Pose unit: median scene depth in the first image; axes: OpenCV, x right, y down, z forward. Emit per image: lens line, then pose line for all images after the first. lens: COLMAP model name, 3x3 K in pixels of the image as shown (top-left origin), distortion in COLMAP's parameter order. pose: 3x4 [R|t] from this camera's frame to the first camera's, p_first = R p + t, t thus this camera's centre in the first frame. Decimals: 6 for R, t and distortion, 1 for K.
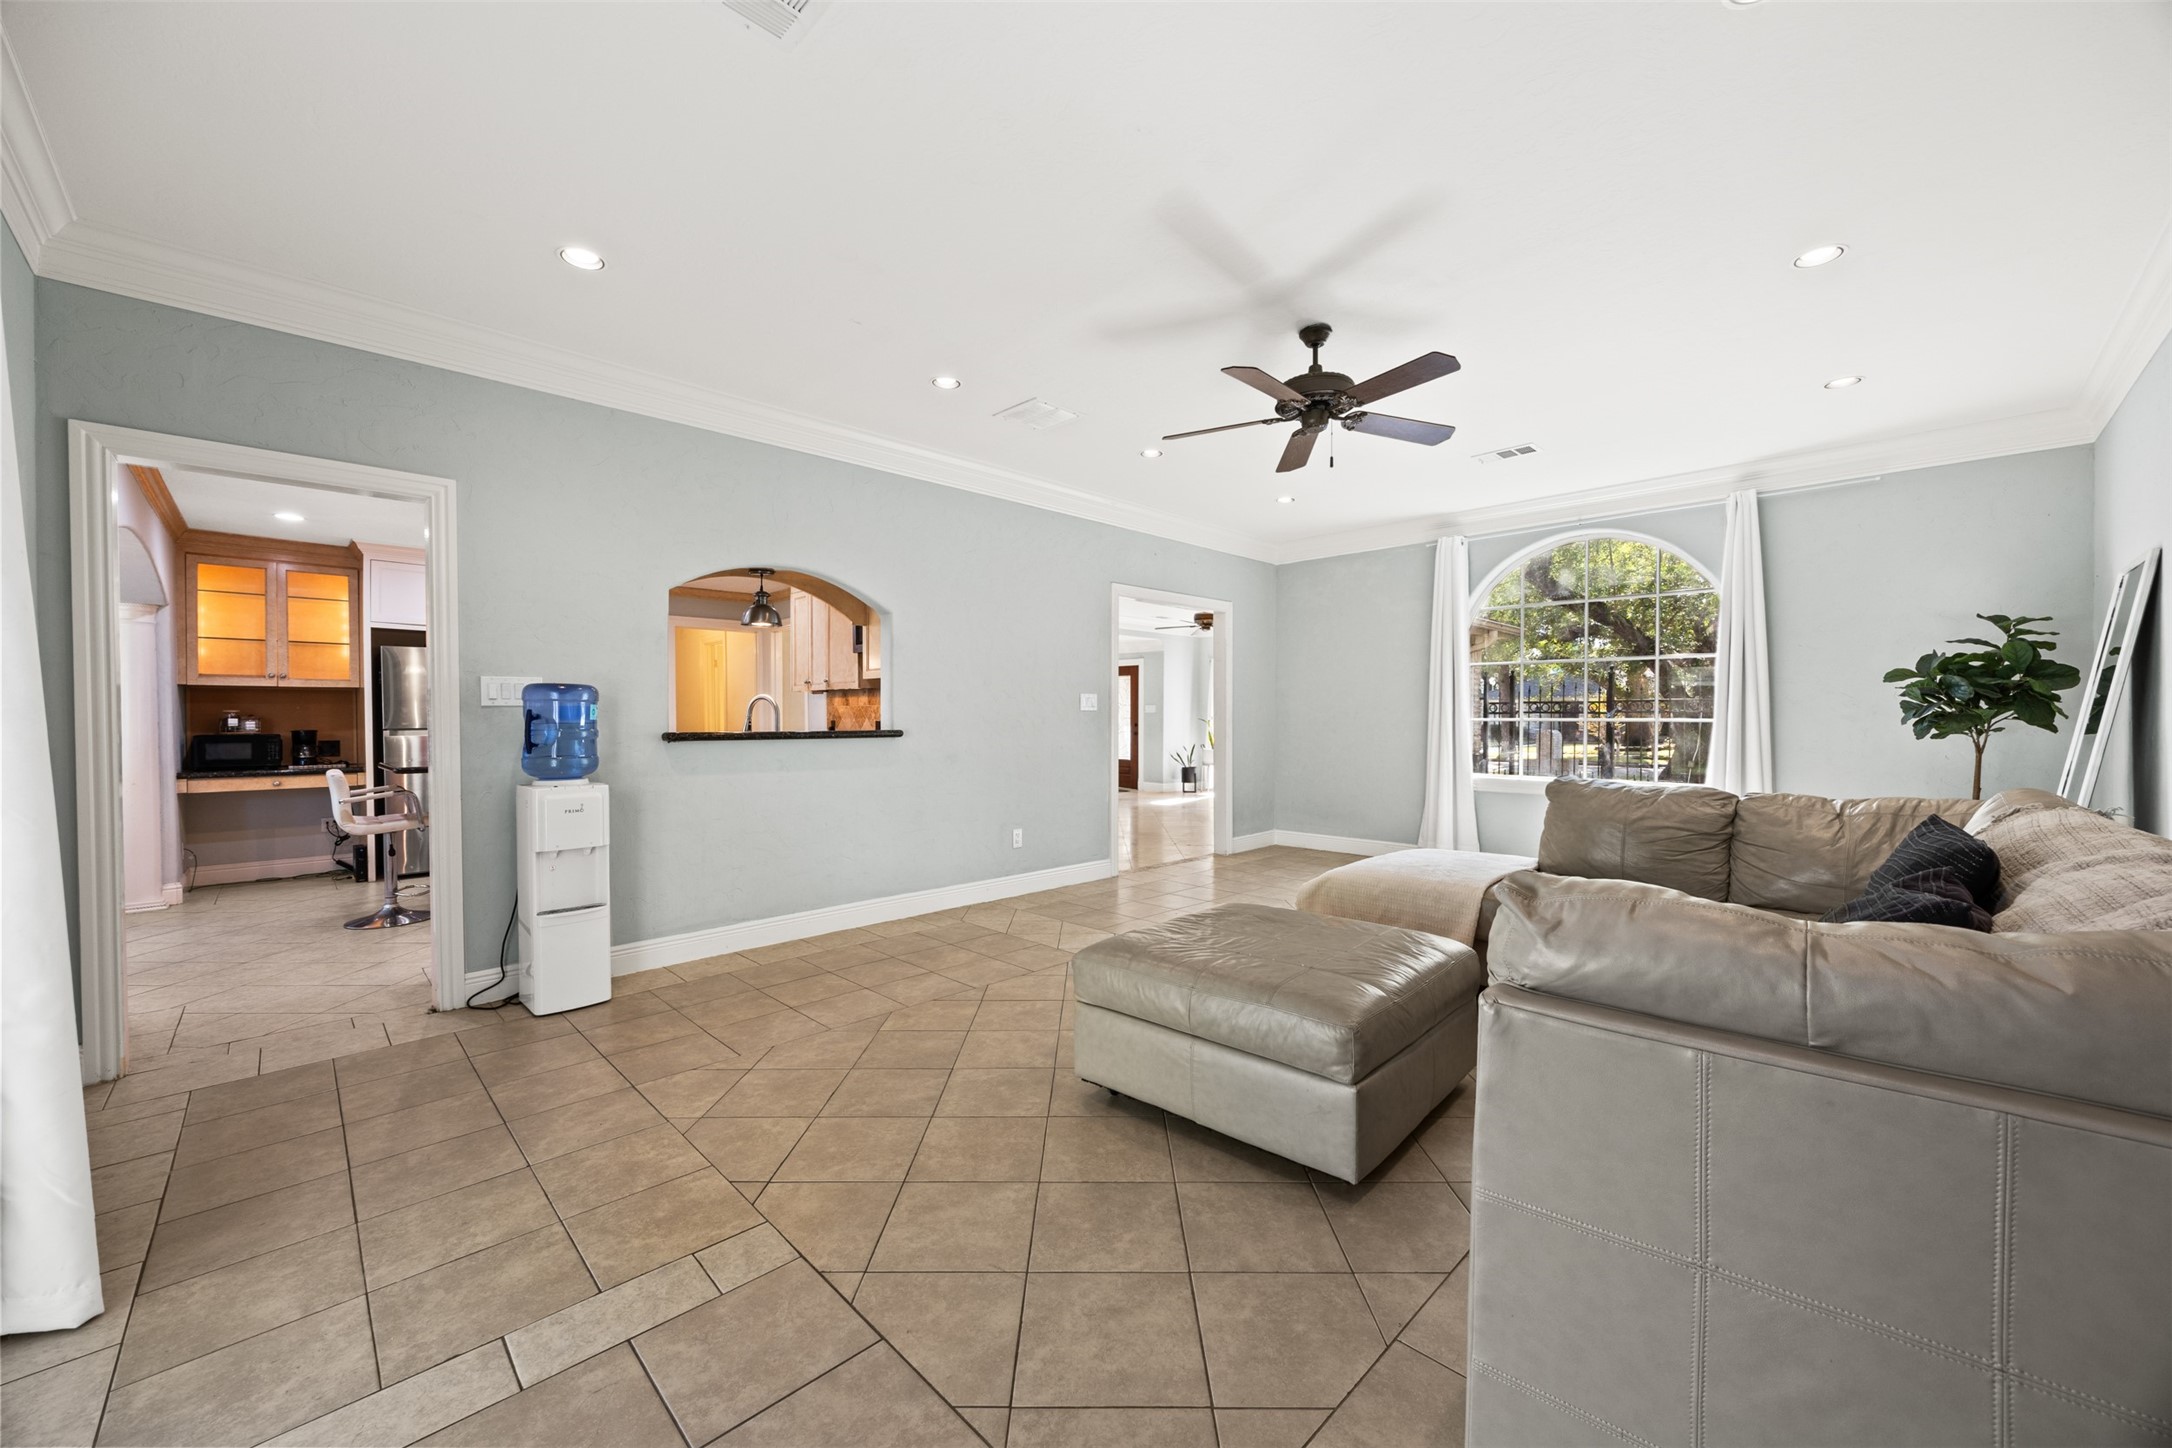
lens RADIAL K [[833.5, 0, 1087.6], [0, 833.5, 731.5], [0, 0, 1]] dist [-0.002606, -0.000210]
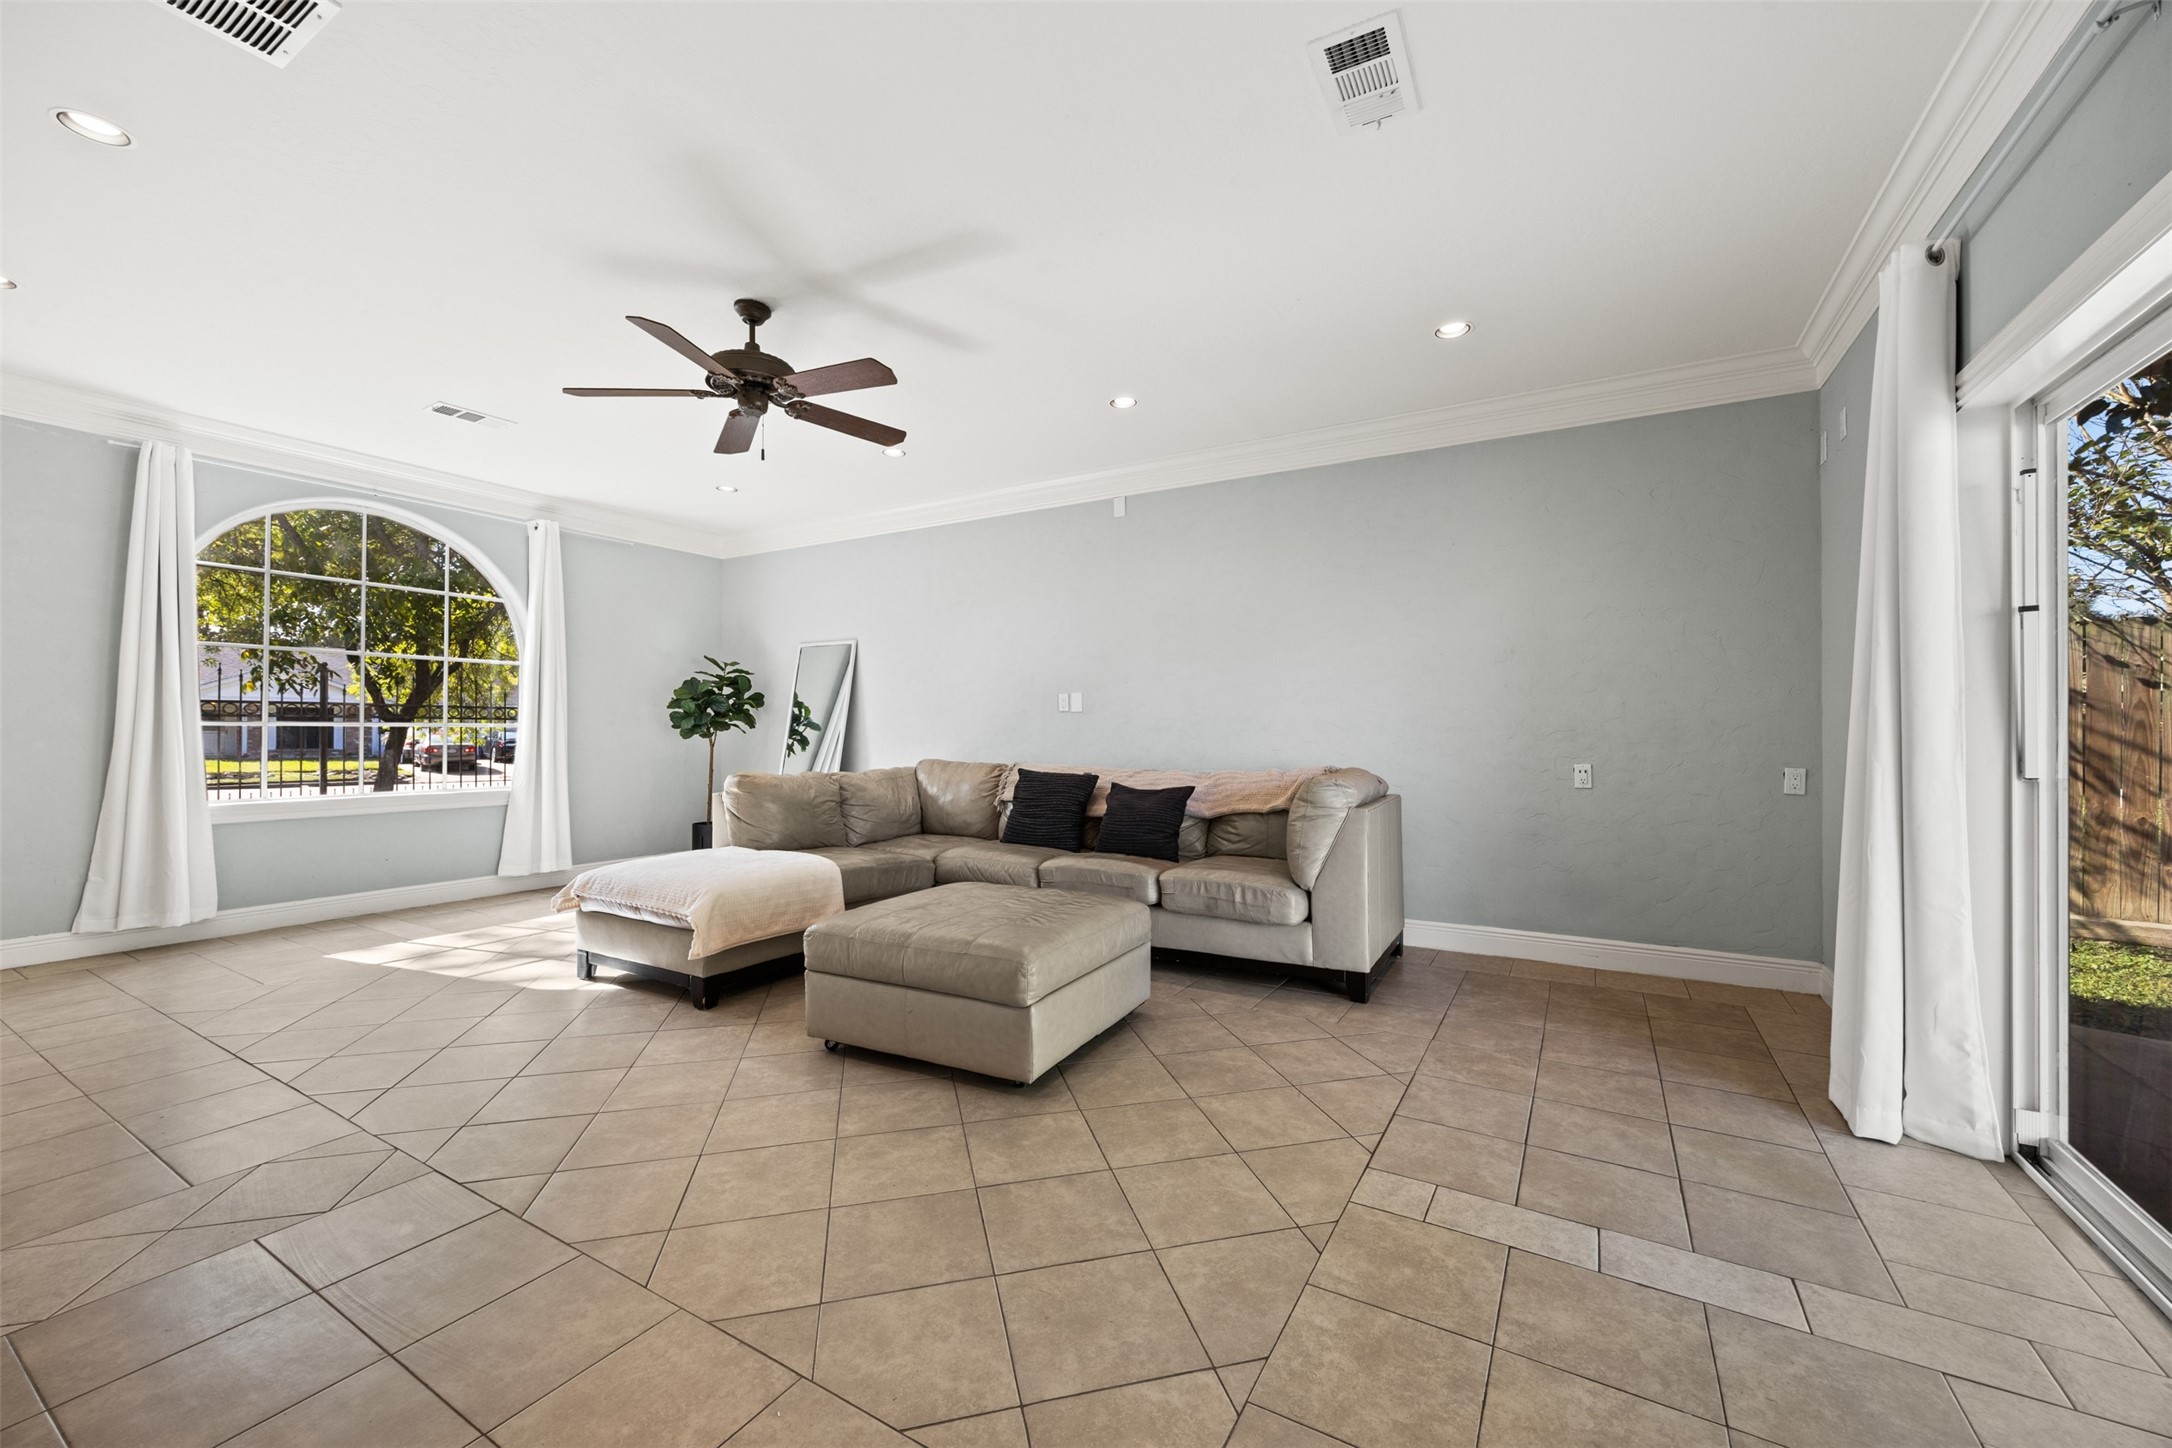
lens RADIAL K [[833.5, 0, 1087.6], [0, 833.5, 731.5], [0, 0, 1]] dist [-0.002606, -0.000210]
pose [[-0.253472, -0.000301, 0.967343, -1.305906], [0.010666, 0.999938, 0.003106, -0.002576], [-0.967284, 0.011105, -0.253453, 1.573790]]
